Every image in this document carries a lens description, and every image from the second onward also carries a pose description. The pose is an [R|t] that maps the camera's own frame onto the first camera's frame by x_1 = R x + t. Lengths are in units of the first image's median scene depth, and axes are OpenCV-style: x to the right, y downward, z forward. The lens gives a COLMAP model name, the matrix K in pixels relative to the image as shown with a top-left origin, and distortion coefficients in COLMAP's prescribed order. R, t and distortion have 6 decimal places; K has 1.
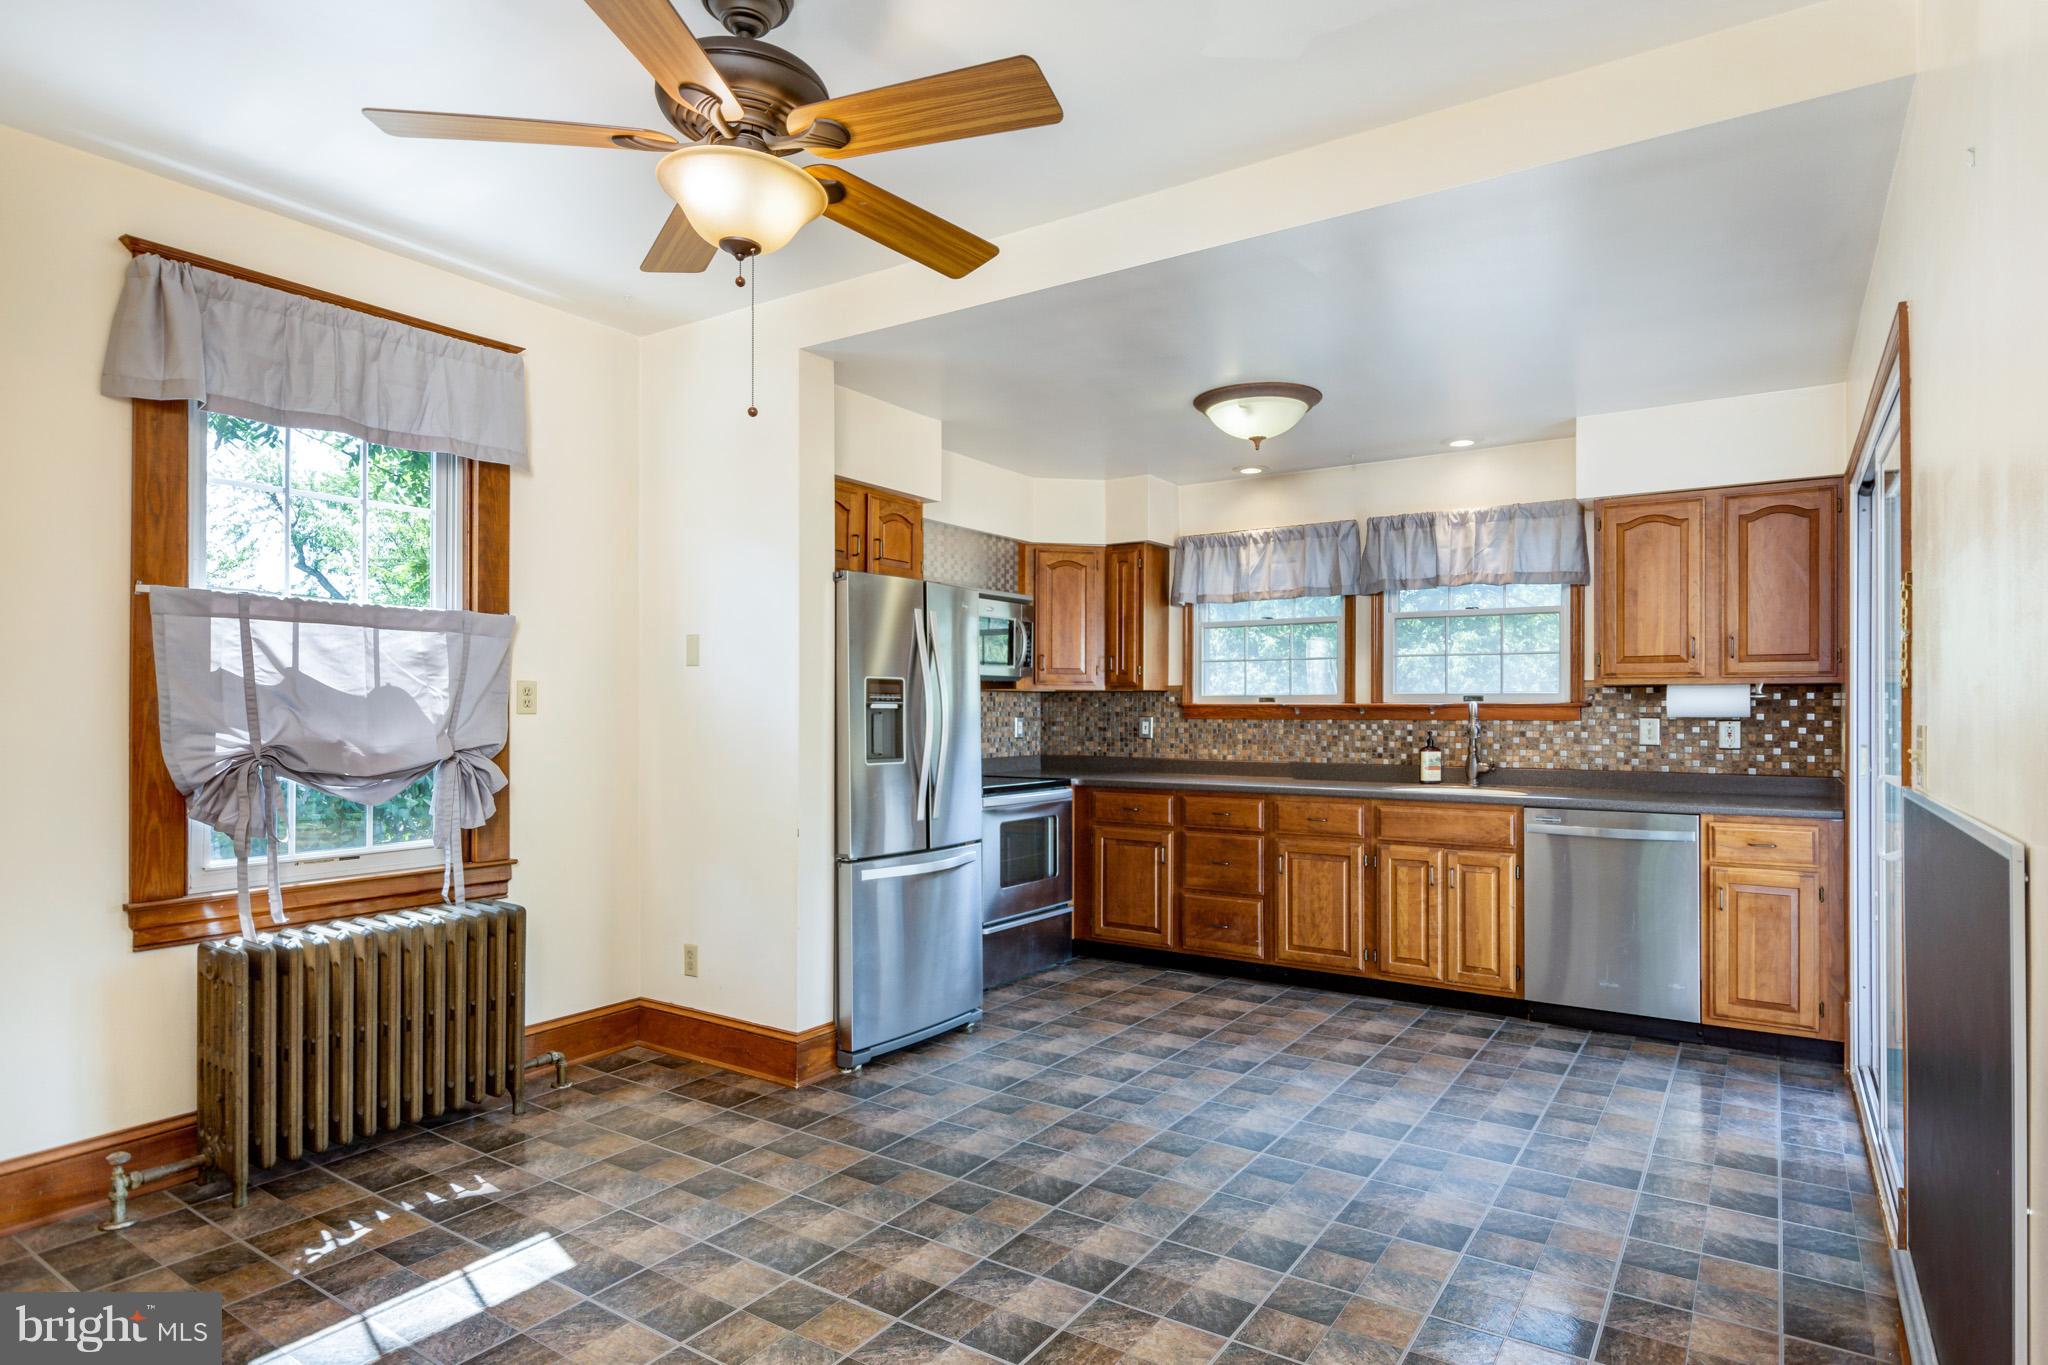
lens RADIAL K [[1120.4, 0, 1025.3], [0, 1120.4, 704.8], [0, 0, 1]] dist [-0.000205, -0.002116]
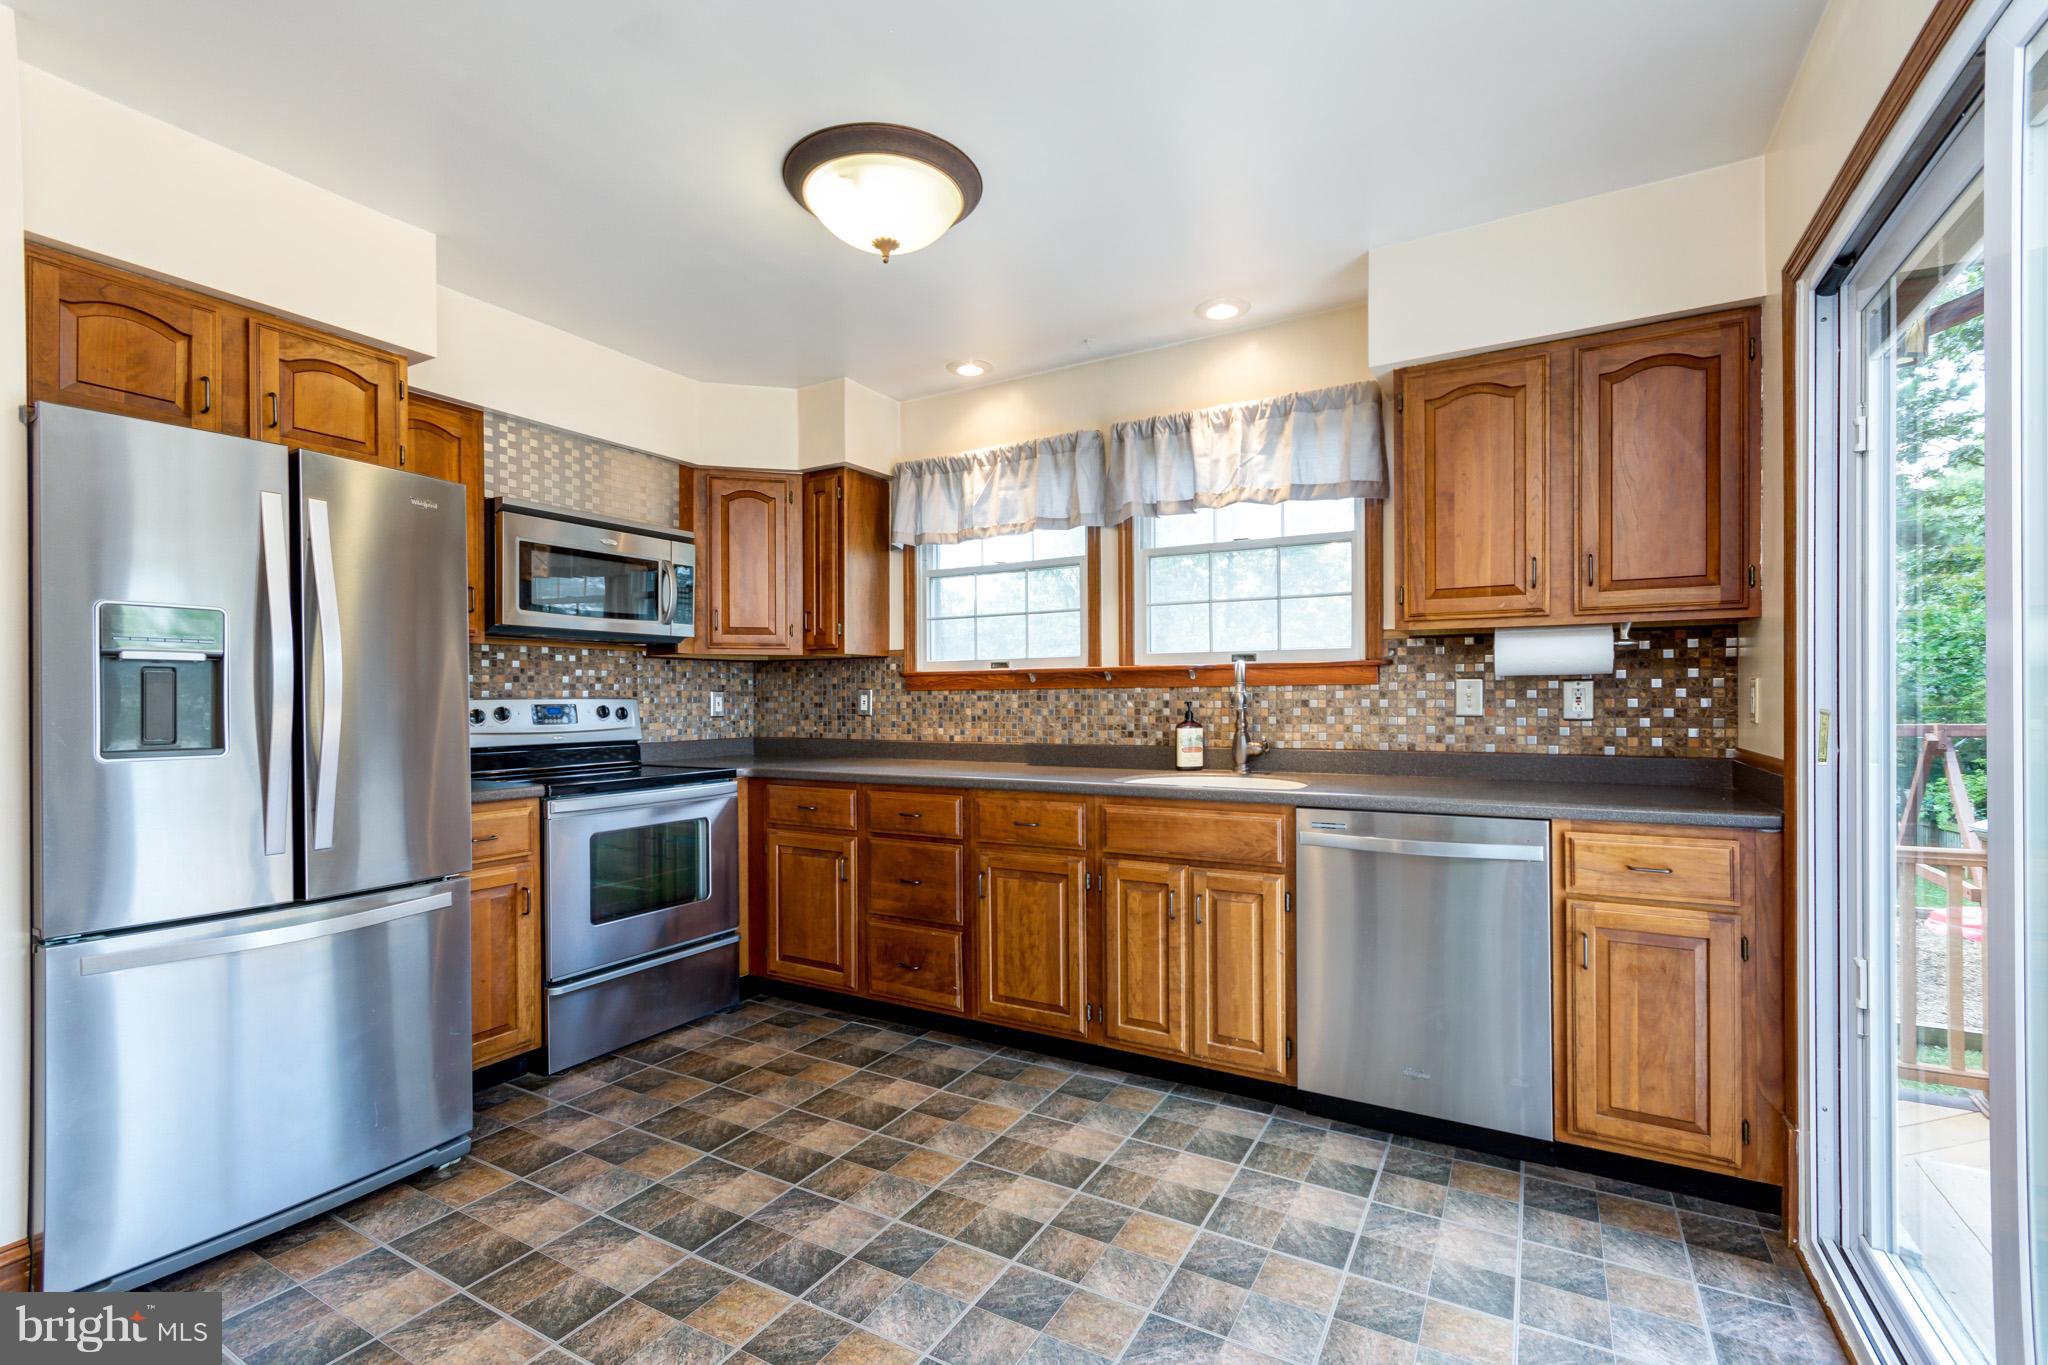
lens RADIAL K [[906.6, 0, 1023.7], [0, 906.6, 699.8], [0, 0, 1]] dist [0.000578, 0.000266]
pose [[0.997511, -0.008225, 0.070030, 0.220954], [0.007790, 0.999949, 0.006487, 0.018962], [-0.070080, -0.005925, 0.997524, 0.421122]]
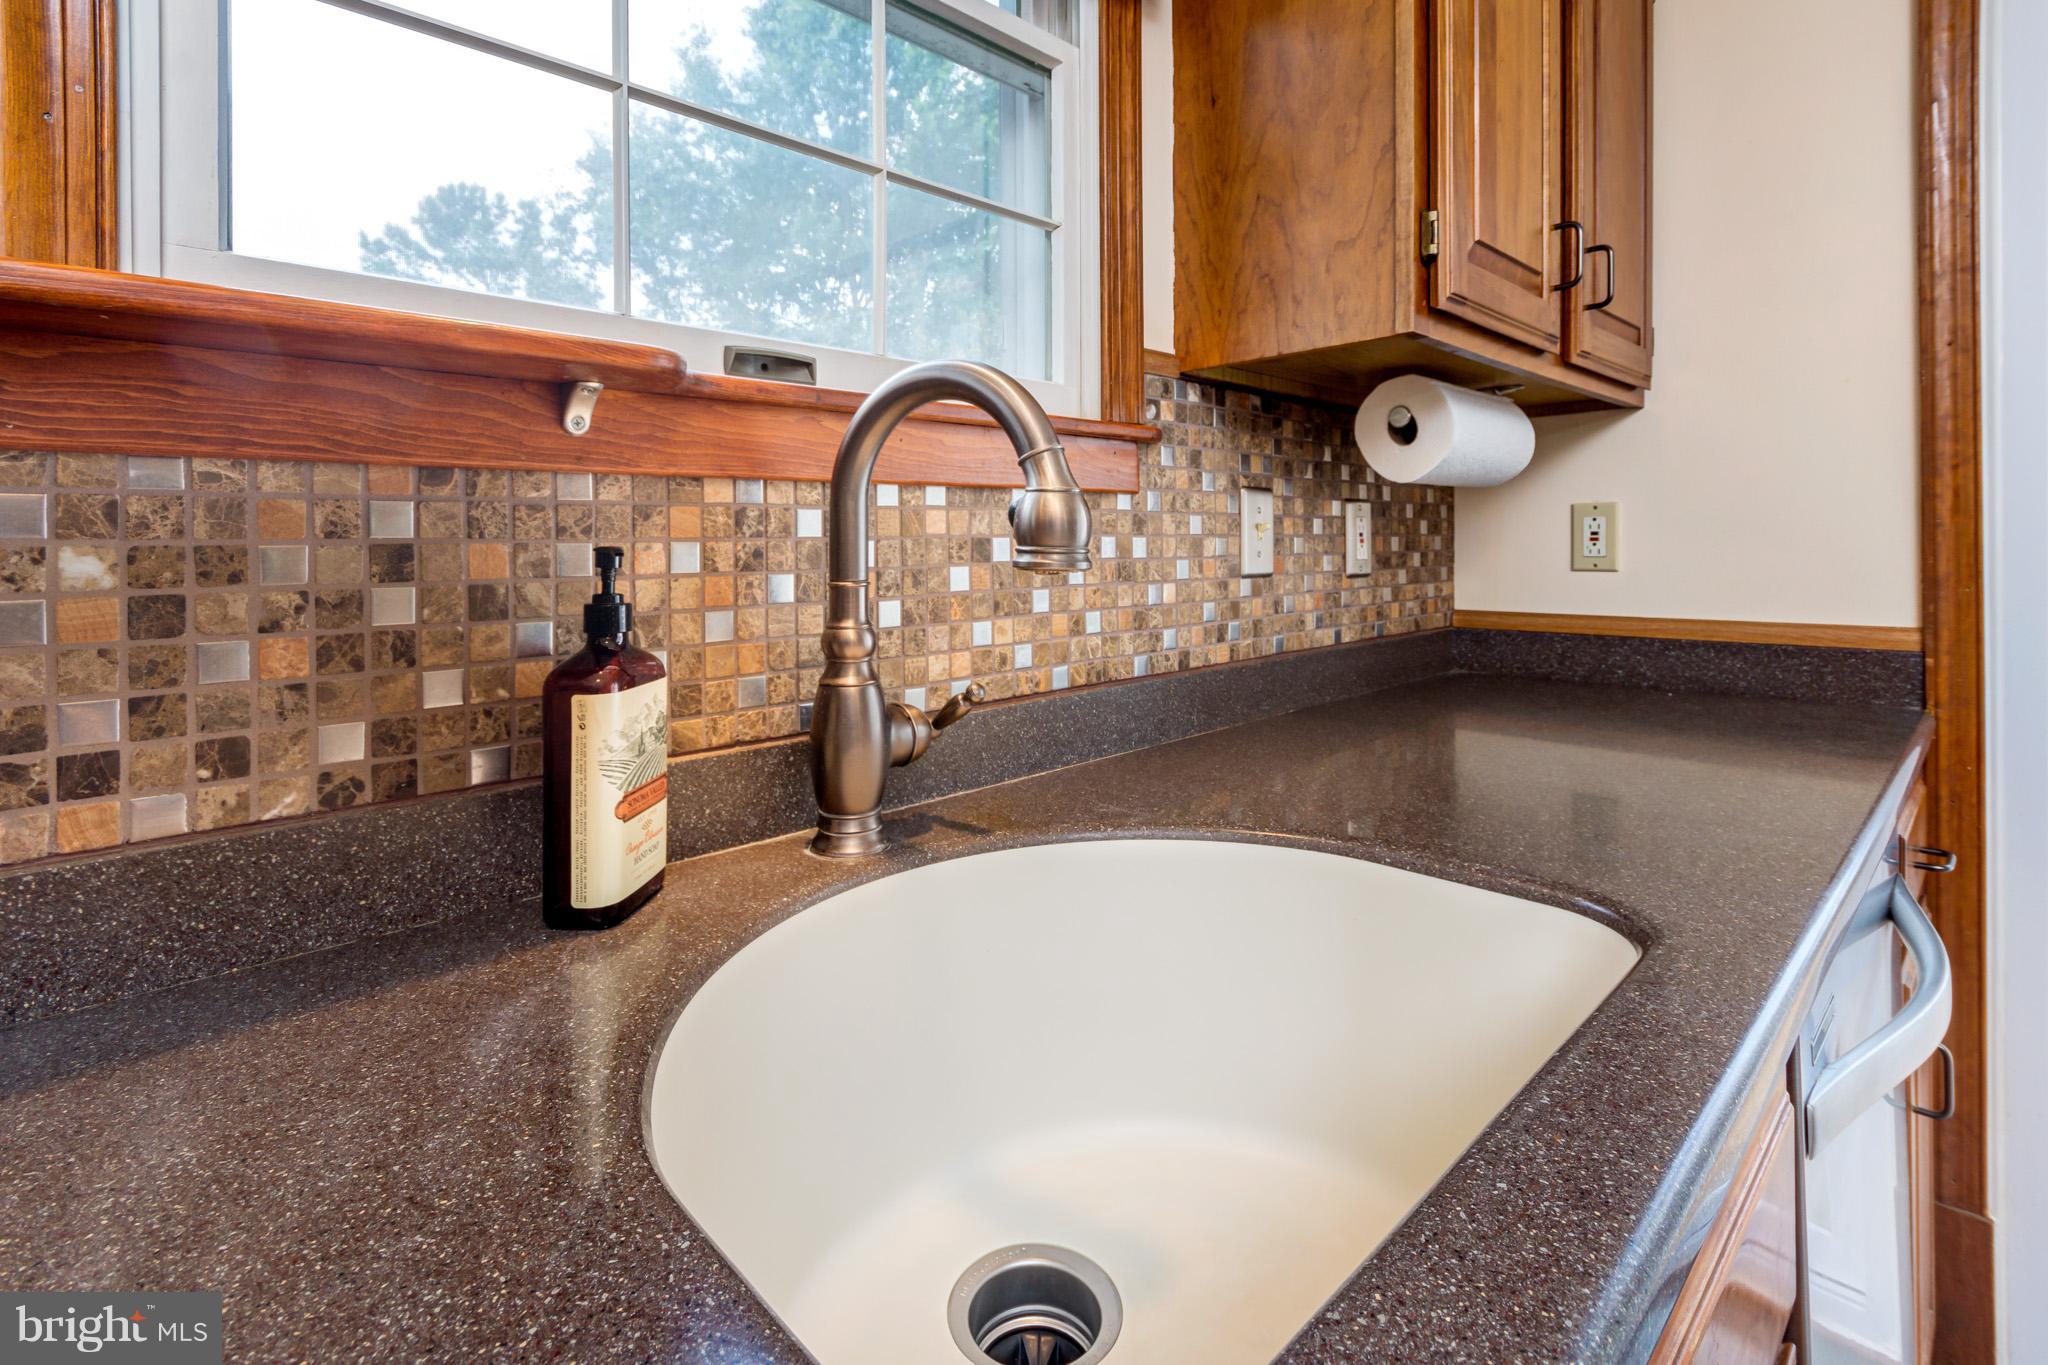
lens RADIAL K [[949.9, 0, 1020.1], [0, 949.9, 537.0], [0, 0, 1]] dist [0.000072, -0.000011]
pose [[0.215447, -0.002476, 0.976512, 0.270753], [0.000335, 0.999997, 0.002461, 0.023922], [-0.976515, -0.000203, 0.215447, 0.985028]]
